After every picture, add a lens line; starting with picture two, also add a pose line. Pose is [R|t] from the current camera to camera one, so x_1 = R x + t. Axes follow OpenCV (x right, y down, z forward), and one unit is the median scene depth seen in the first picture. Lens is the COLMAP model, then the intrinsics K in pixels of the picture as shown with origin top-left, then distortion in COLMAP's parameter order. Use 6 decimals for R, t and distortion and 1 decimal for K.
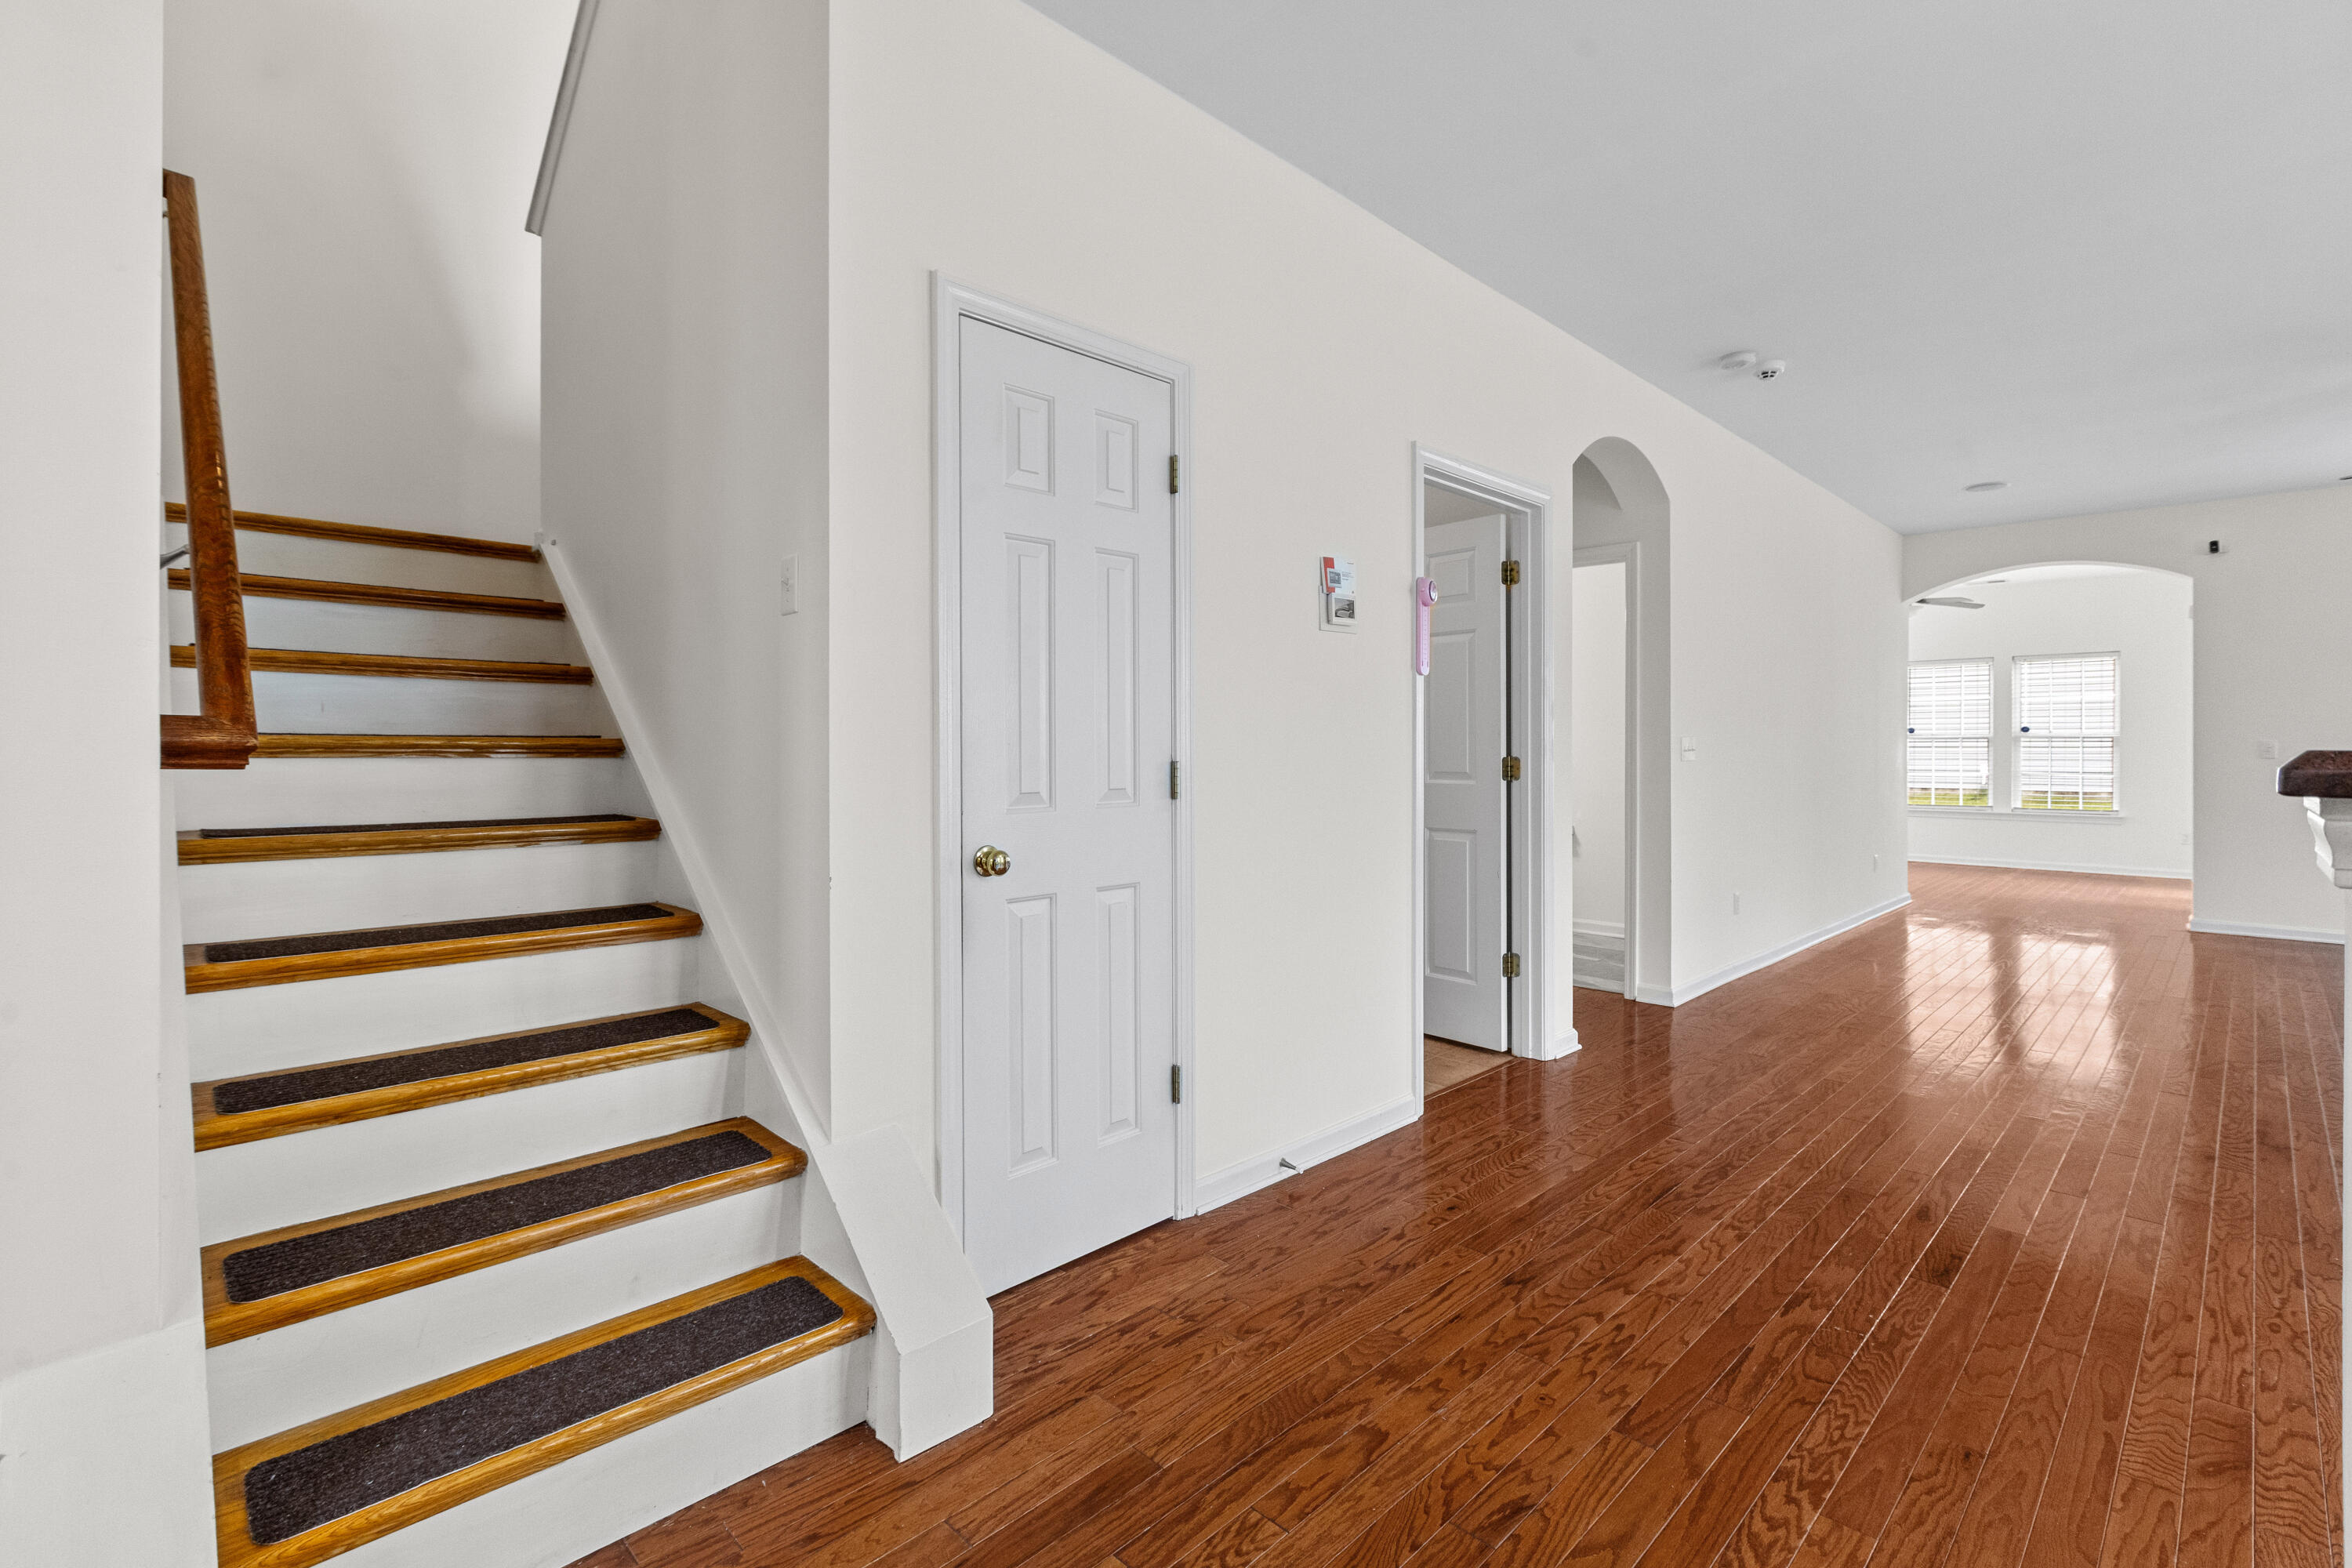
lens RADIAL K [[1062.2, 0, 1169.9], [0, 1062.2, 757.8], [0, 0, 1]] dist [0.000504, -0.000587]
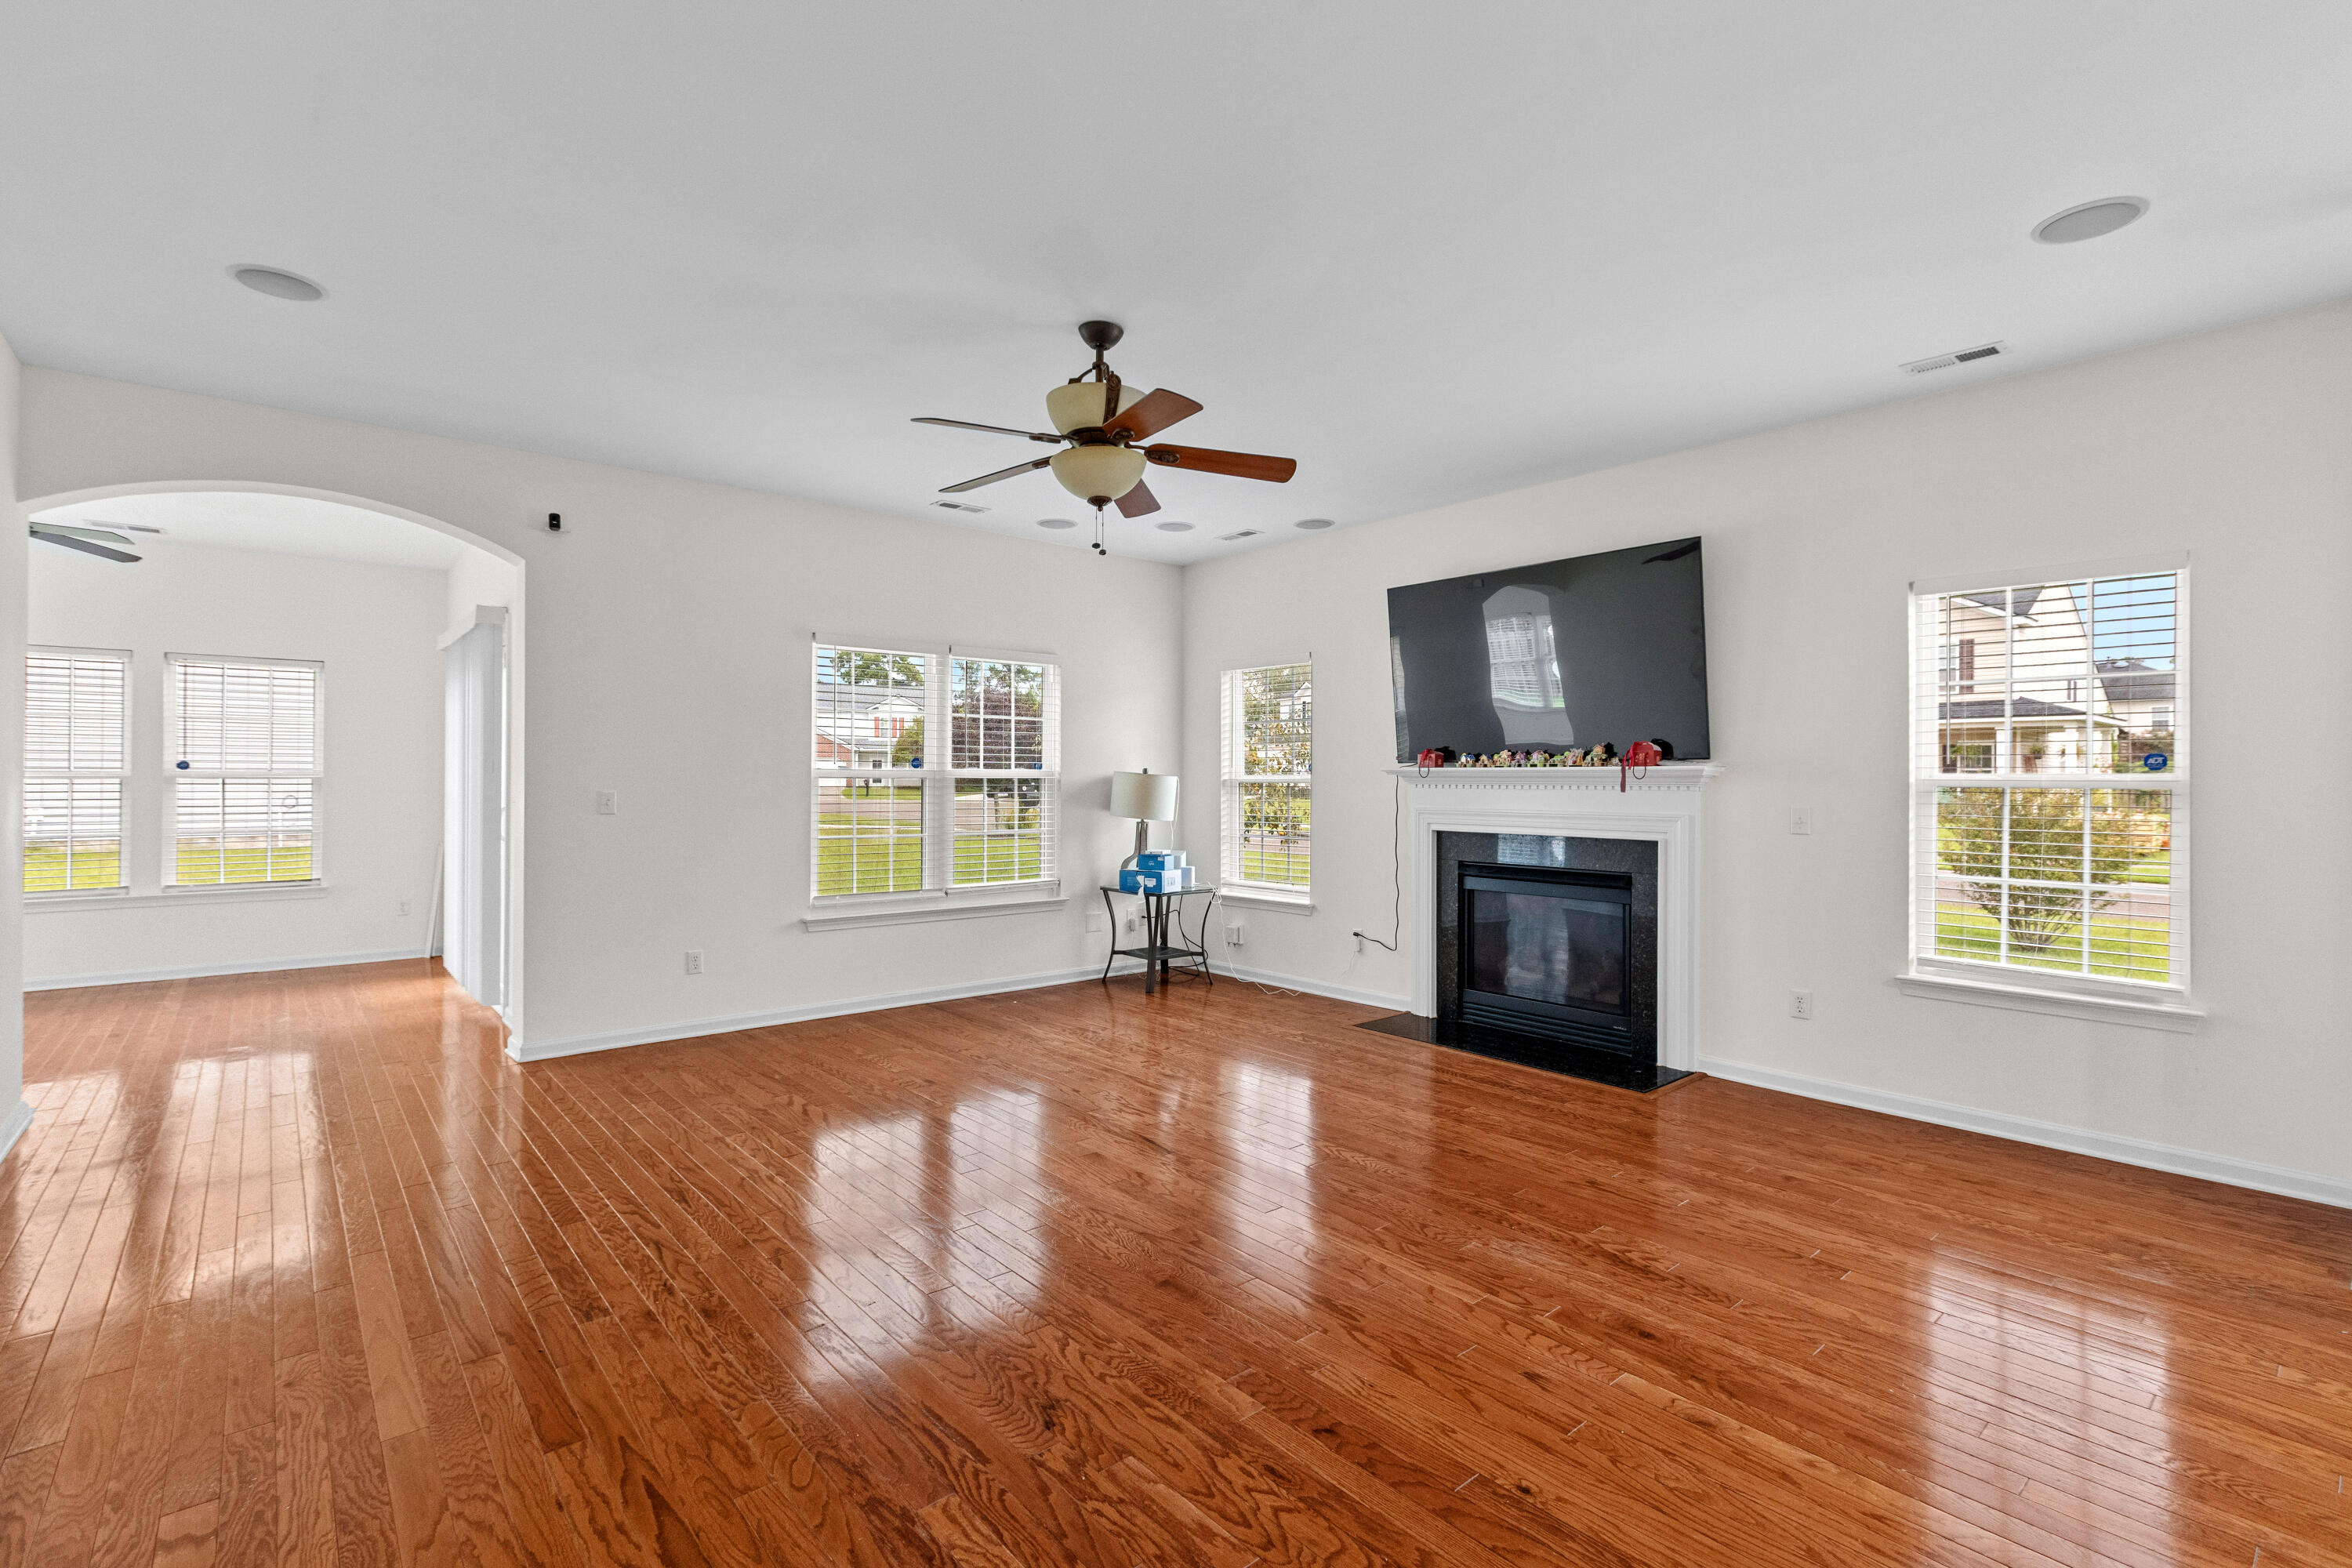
lens RADIAL K [[1075.1, 0, 1168.0], [0, 1075.1, 763.5], [0, 0, 1]] dist [-0.000204, -0.000595]
pose [[0.074301, 0.015936, 0.997109, 0.664321], [0.004663, 0.999856, -0.016327, -0.046502], [-0.997225, 0.005863, 0.074216, 1.224373]]
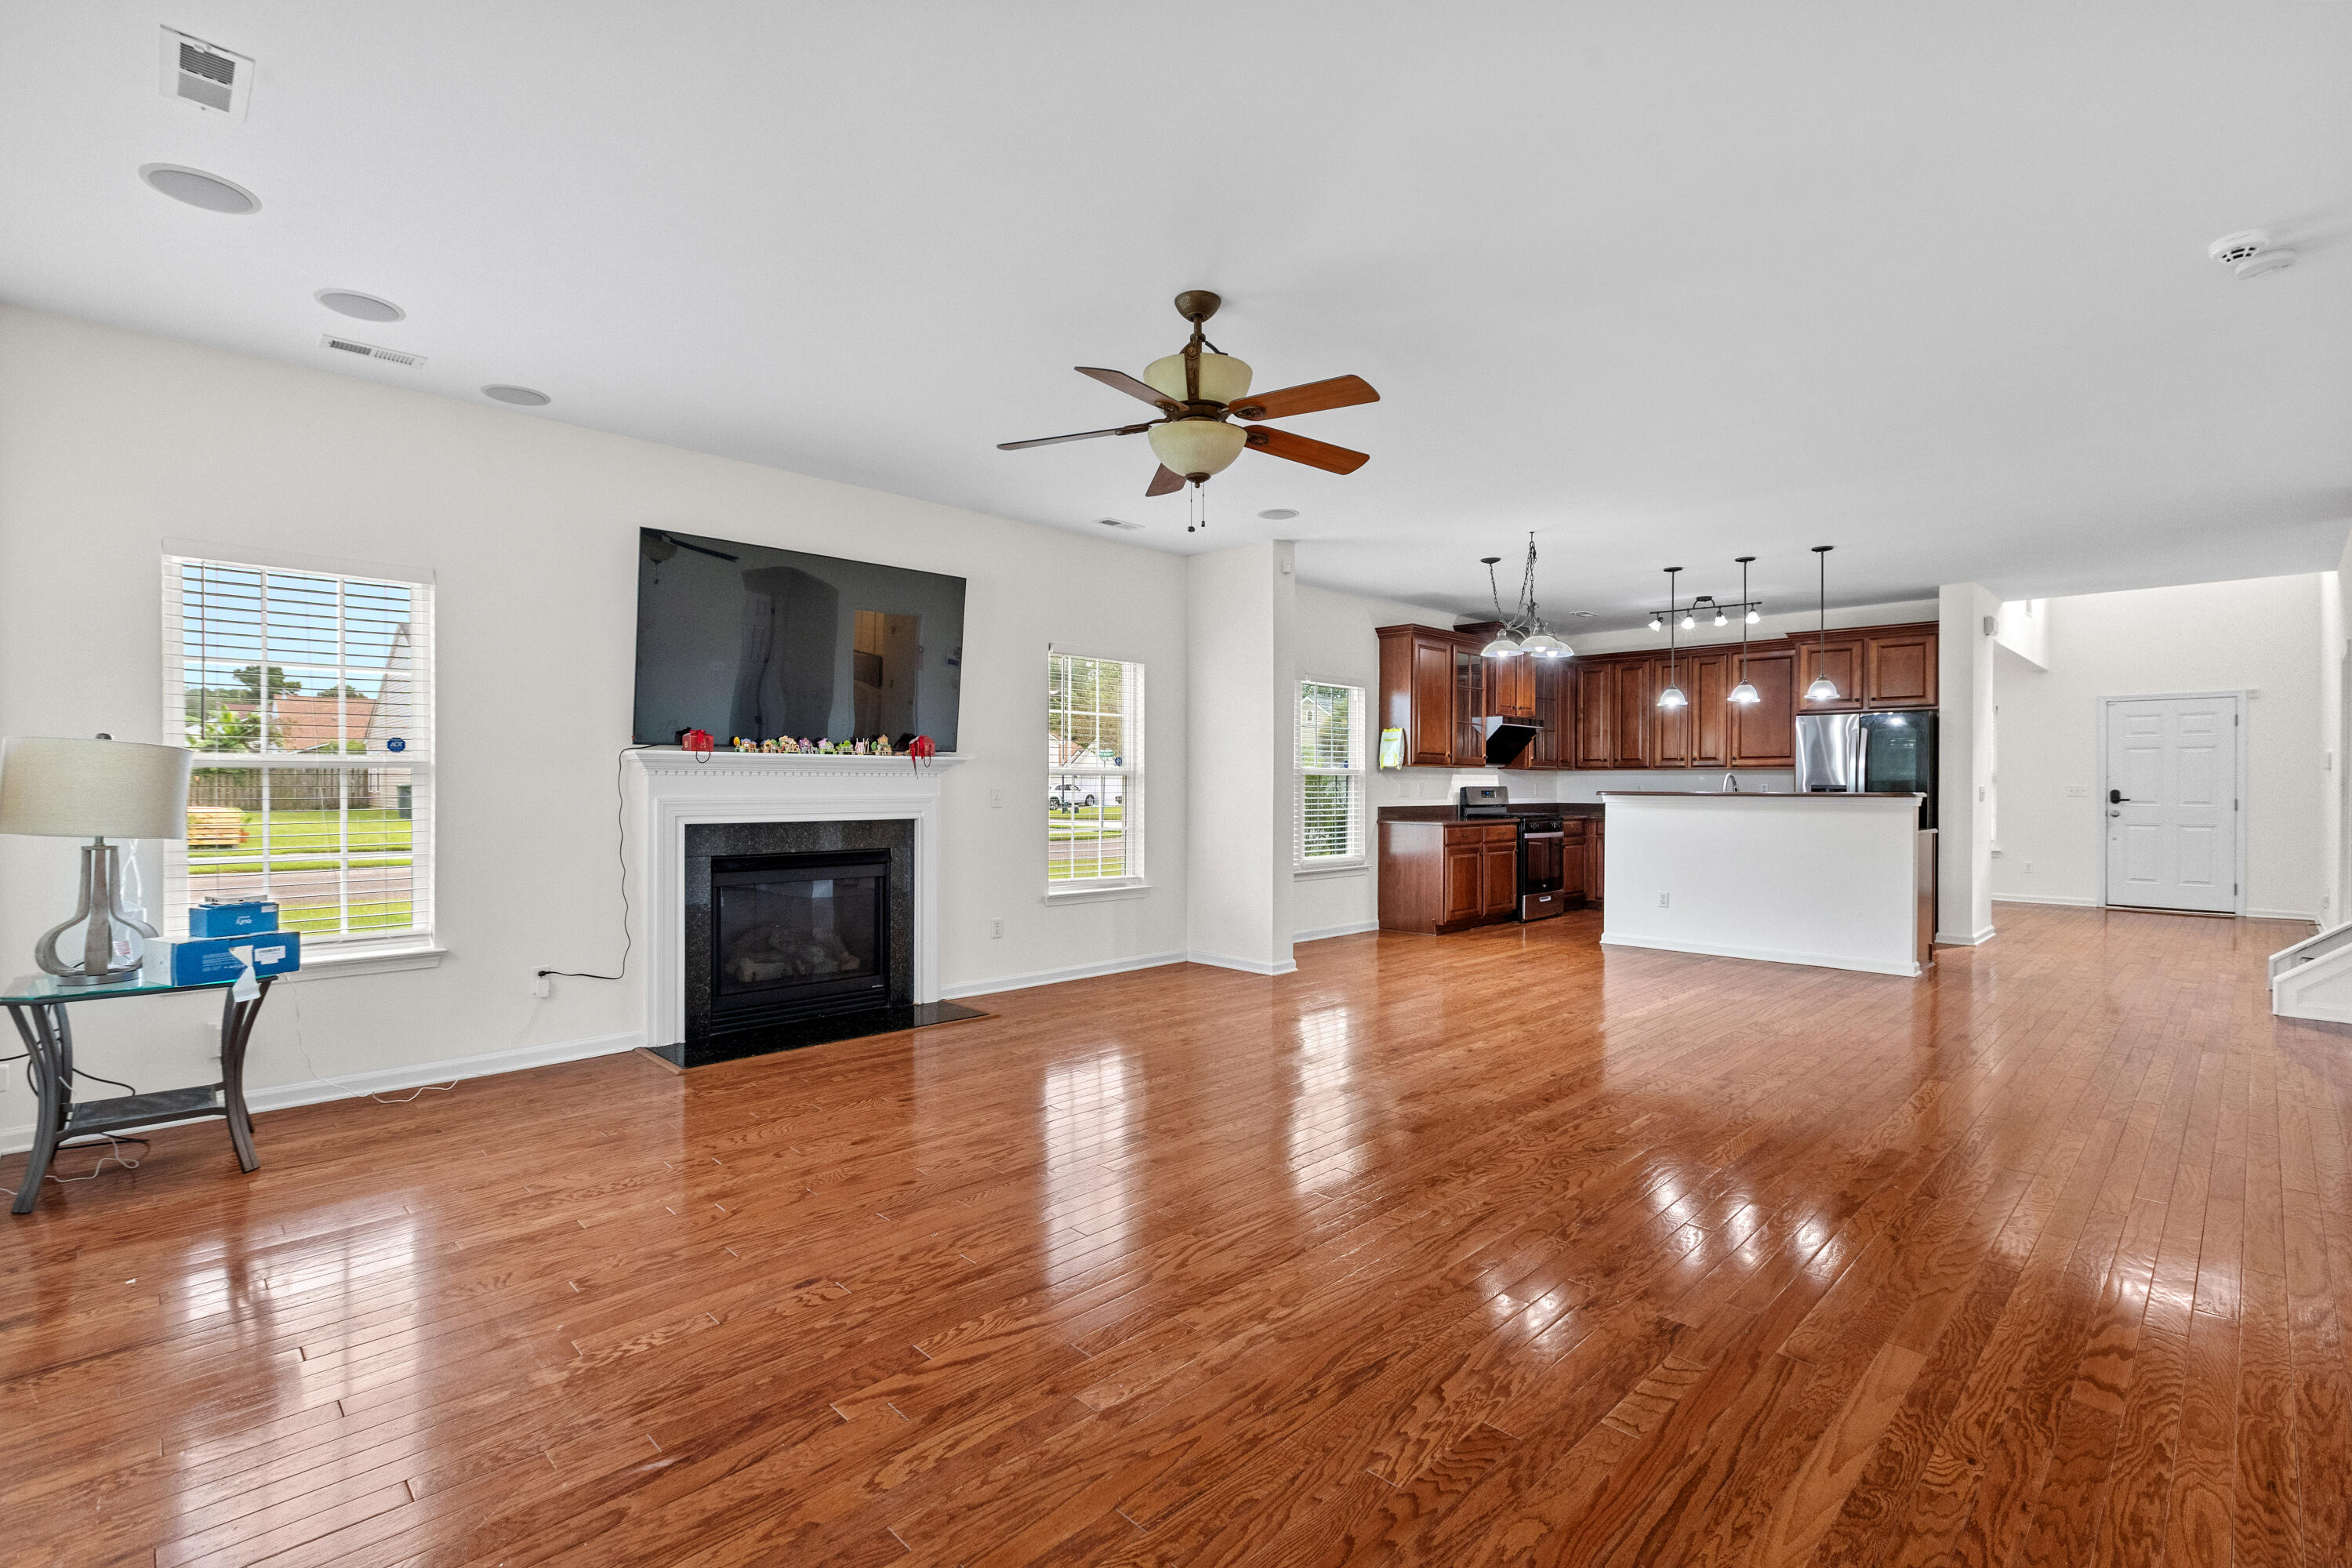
lens RADIAL K [[1075.1, 0, 1168.0], [0, 1075.1, 763.5], [0, 0, 1]] dist [-0.000204, -0.000595]
pose [[-0.999964, -0.004093, -0.007401, 1.918333], [-0.004029, 0.999954, -0.008669, -0.038522], [0.007436, -0.008639, -0.999935, 2.599625]]
